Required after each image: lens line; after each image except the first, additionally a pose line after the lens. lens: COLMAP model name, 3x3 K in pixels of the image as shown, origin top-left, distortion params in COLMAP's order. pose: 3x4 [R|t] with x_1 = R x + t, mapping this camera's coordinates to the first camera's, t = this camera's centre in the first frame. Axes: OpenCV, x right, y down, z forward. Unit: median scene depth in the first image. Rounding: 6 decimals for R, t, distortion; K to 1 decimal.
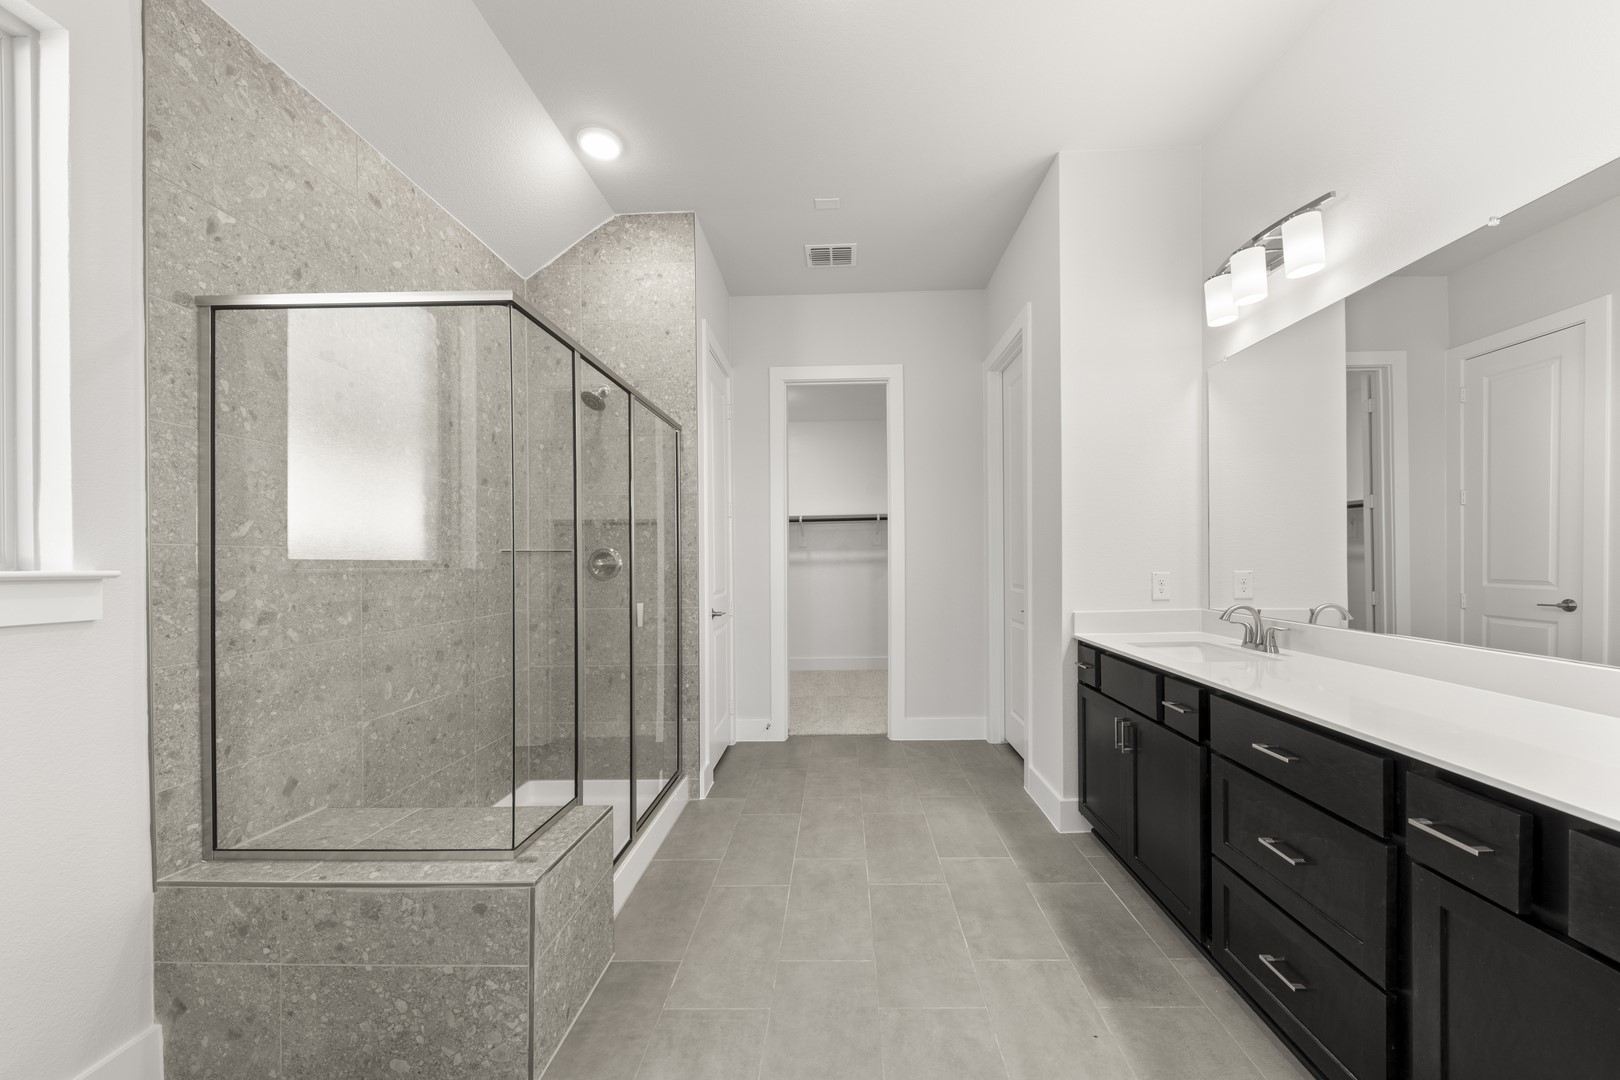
lens RADIAL K [[579.2, 0, 803.5], [0, 579.2, 545.7], [0, 0, 1]] dist [0.000263, -0.000087]
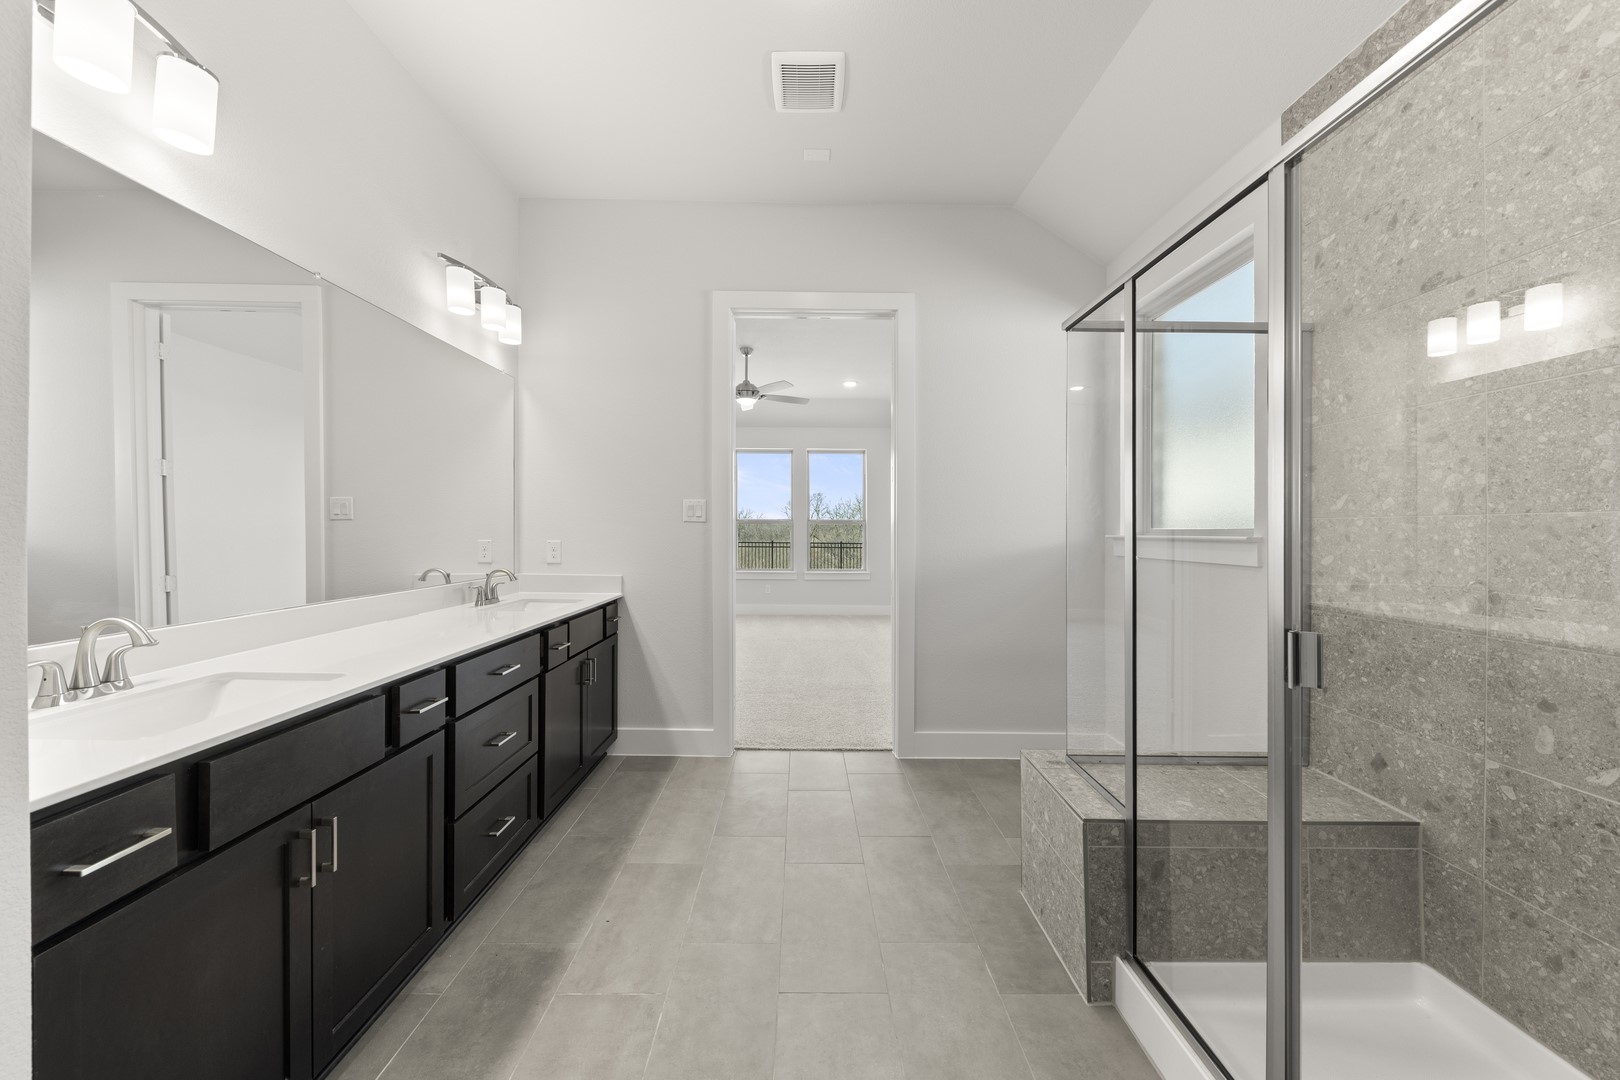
lens RADIAL K [[579.2, 0, 807.3], [0, 579.2, 546.8], [0, 0, 1]] dist [0.000263, -0.000087]
pose [[-0.996807, 0.007963, -0.079446, 0.147995], [0.007599, 0.999959, 0.004890, 0.041427], [0.079482, 0.004271, -0.996827, 1.935323]]
